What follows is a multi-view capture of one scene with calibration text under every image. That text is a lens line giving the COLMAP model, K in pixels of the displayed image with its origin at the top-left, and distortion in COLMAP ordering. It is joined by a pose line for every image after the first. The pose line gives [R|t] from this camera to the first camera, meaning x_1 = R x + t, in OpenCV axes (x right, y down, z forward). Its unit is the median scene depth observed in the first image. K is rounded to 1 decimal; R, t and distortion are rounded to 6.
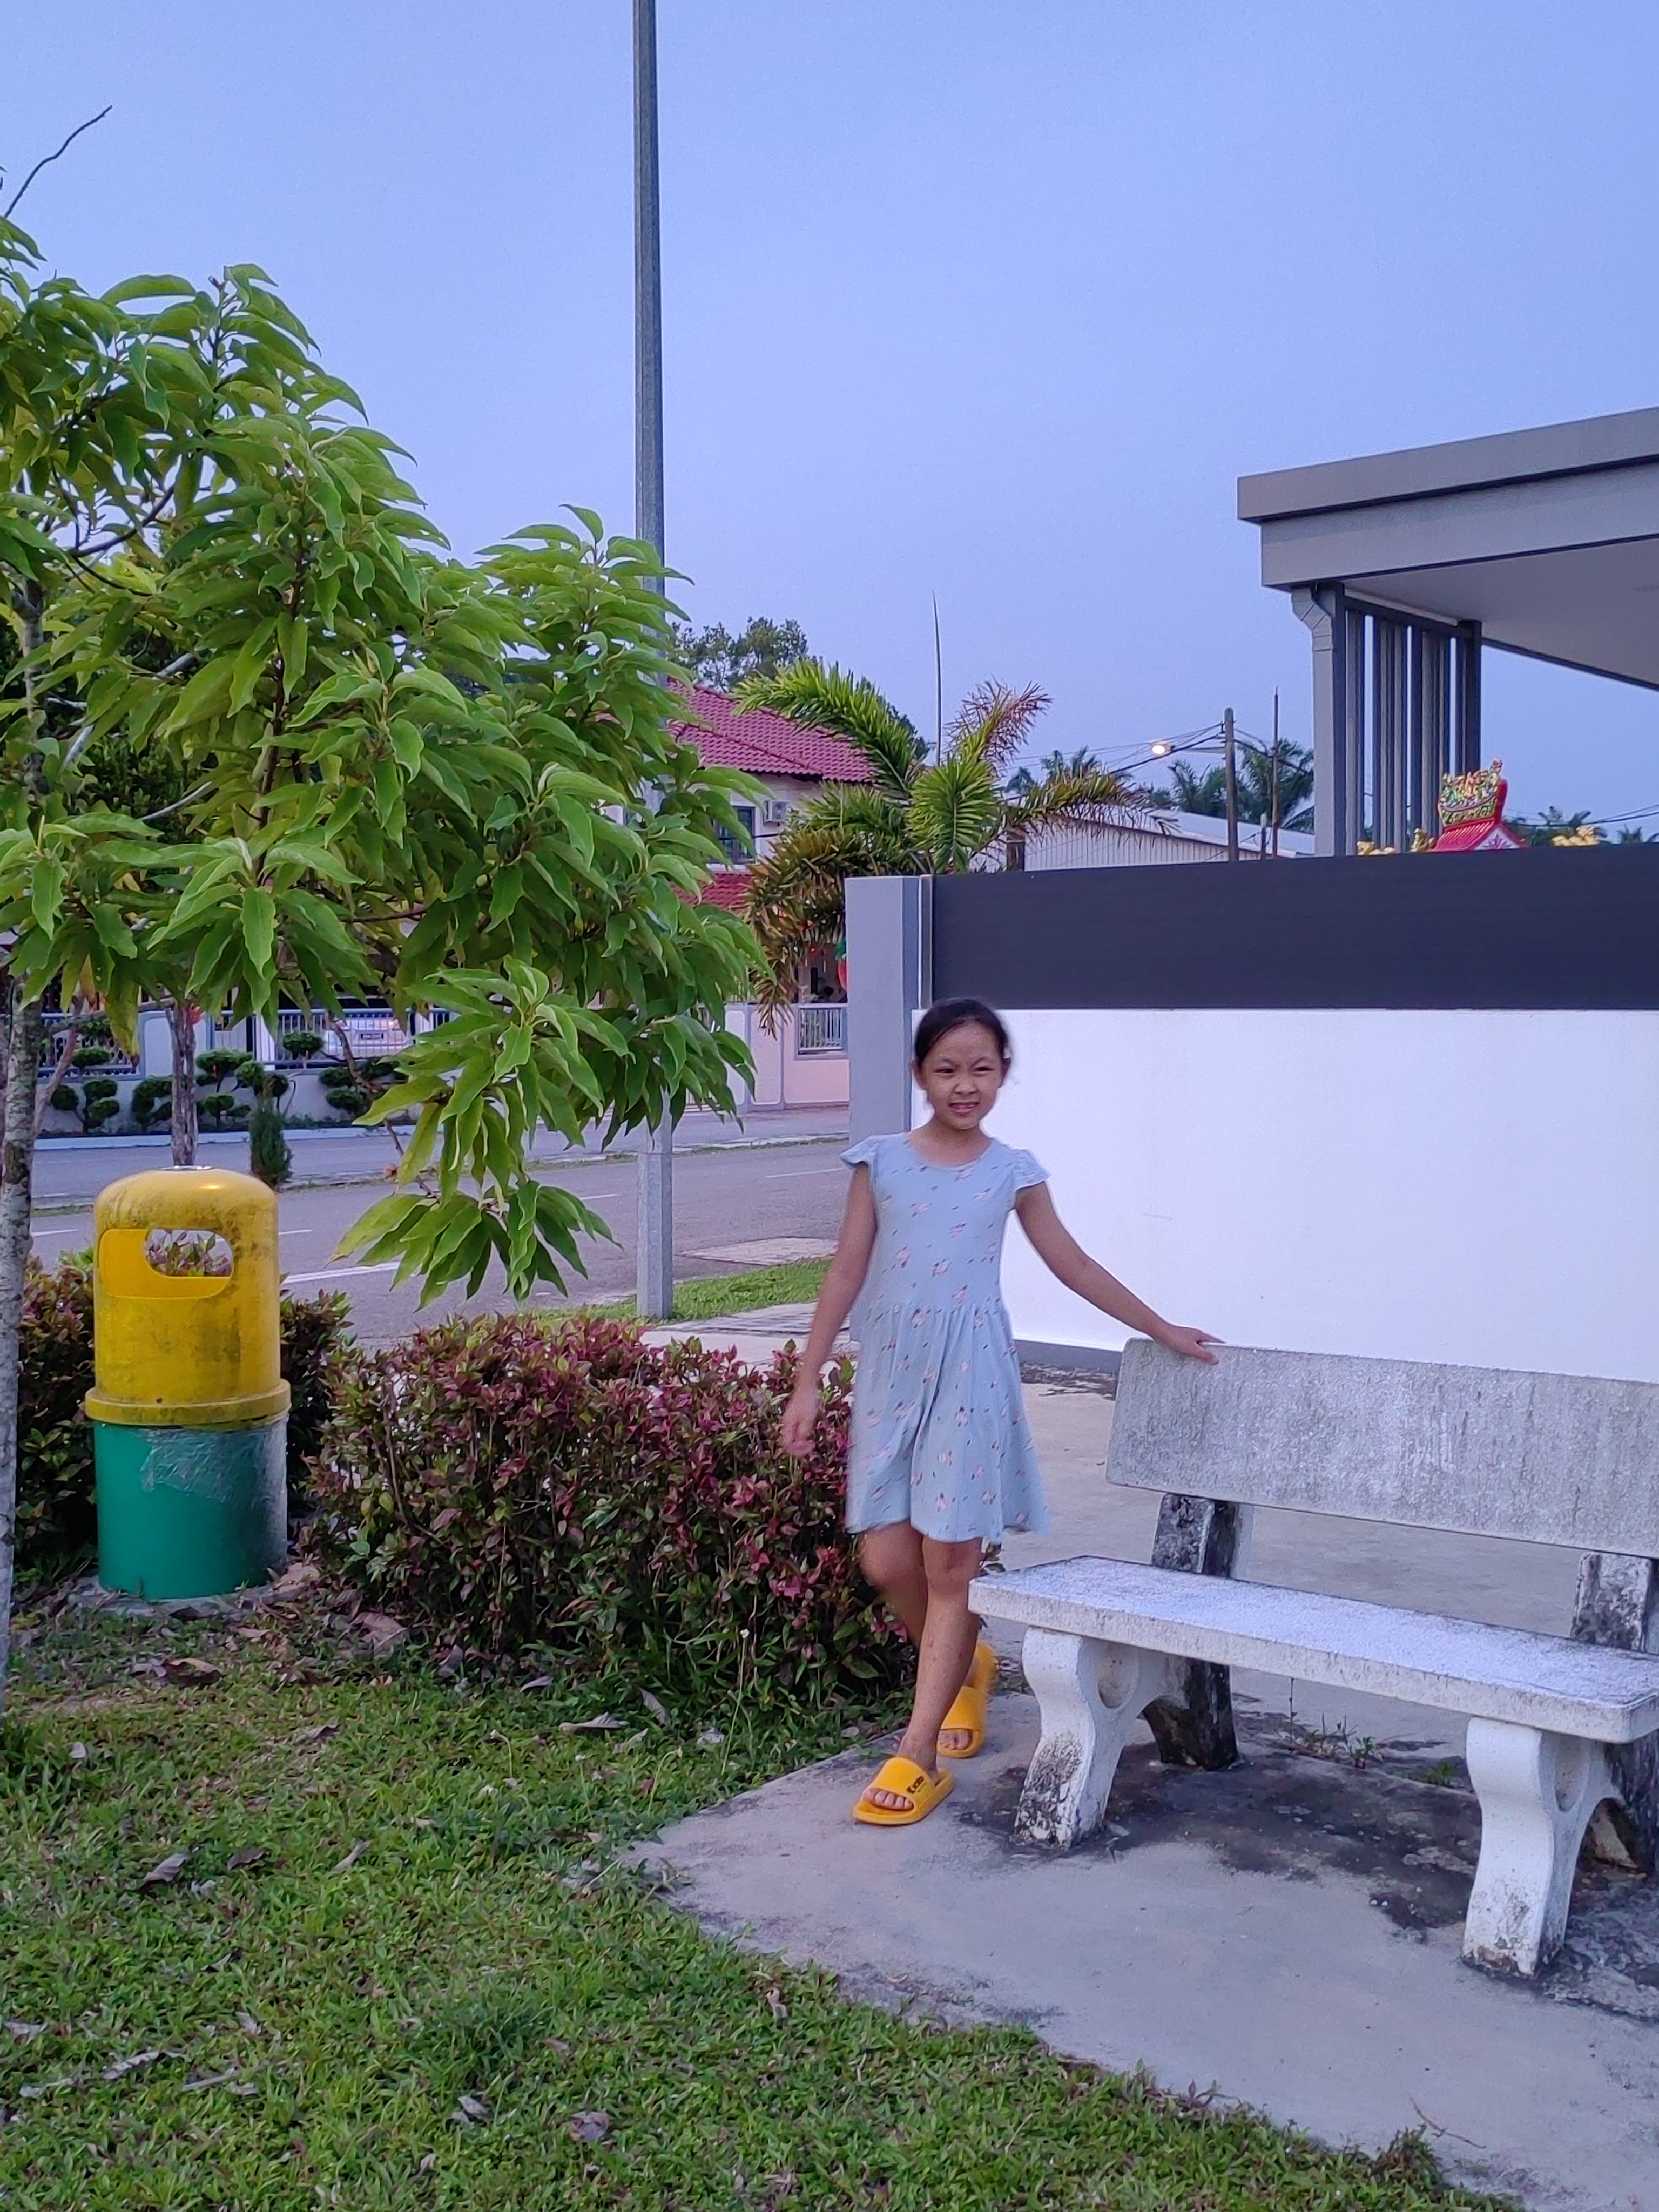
lens RADIAL K [[2257.2, 0, 829.5], [0, 2257.2, 1106.0], [0, 0, 1]] dist [-0.006472, -0.008603]
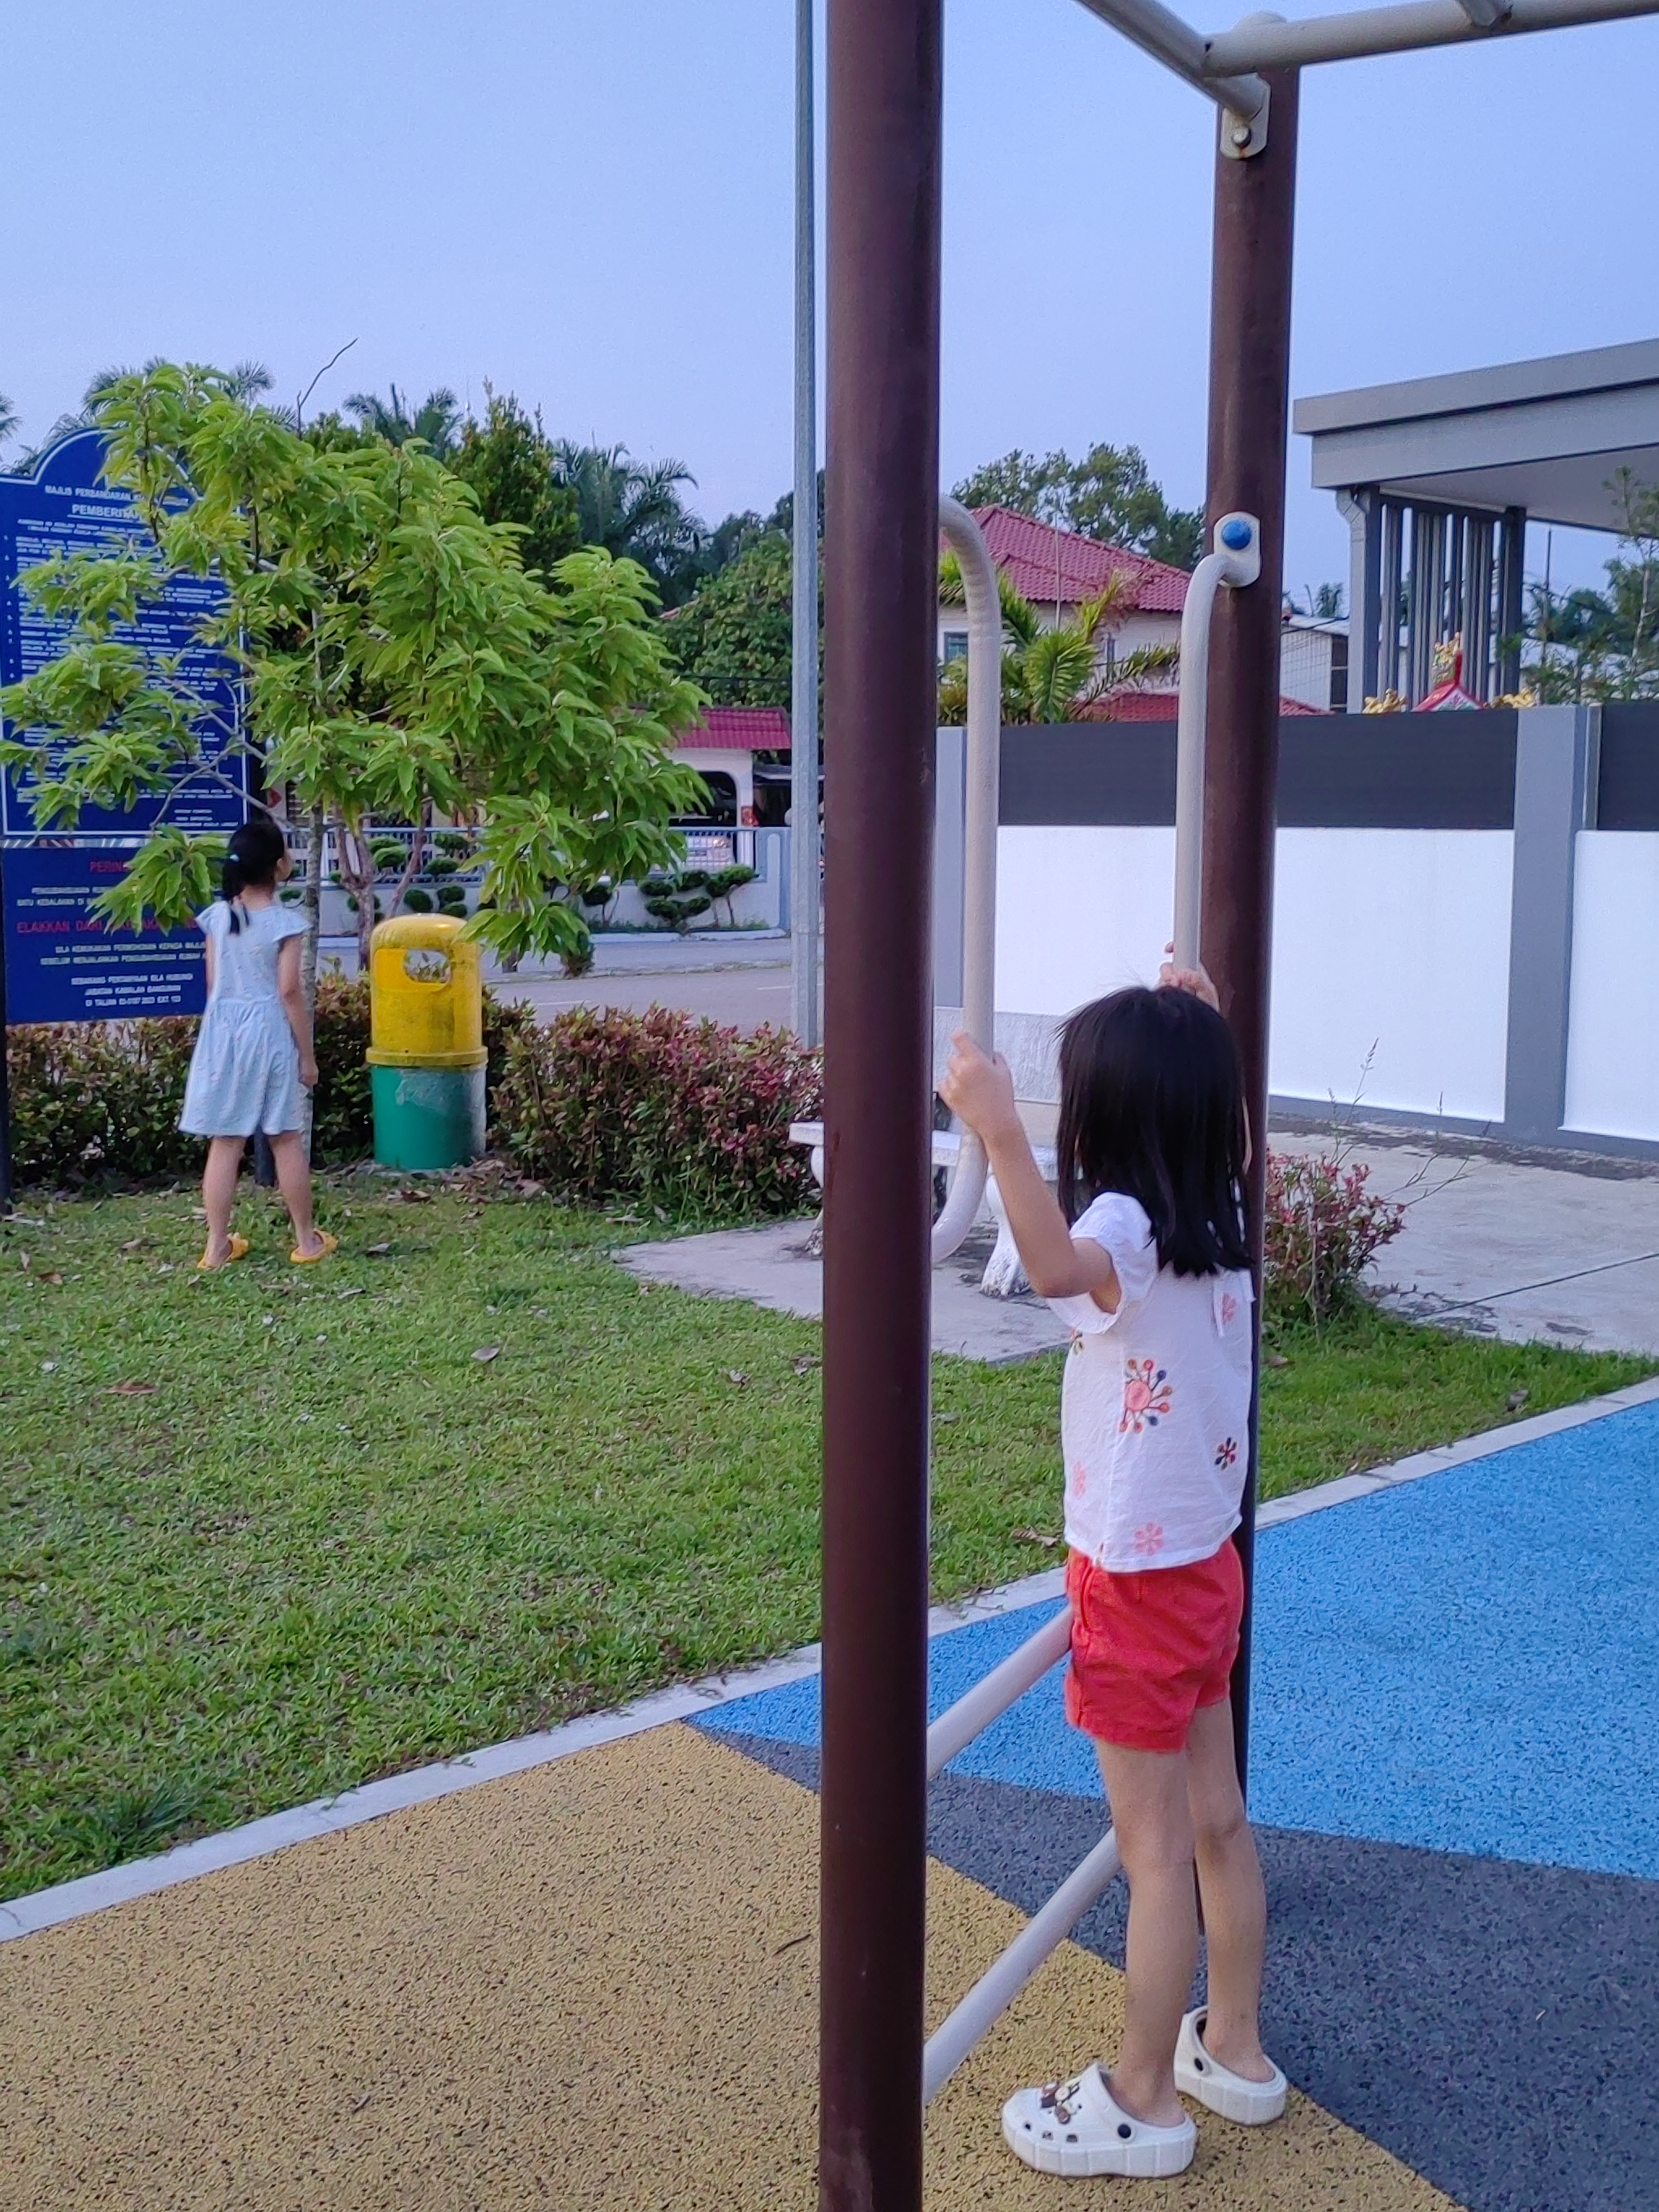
lens RADIAL K [[2227.8, 0, 829.5], [0, 2227.8, 1106.0], [0, 0, 1]] dist [-0.004404, -0.004905]
pose [[0.987661, 0.028463, -0.154001, 0.265720], [-0.016208, 0.996642, 0.080257, 0.031736], [0.155768, -0.076771, 0.984806, -0.578899]]
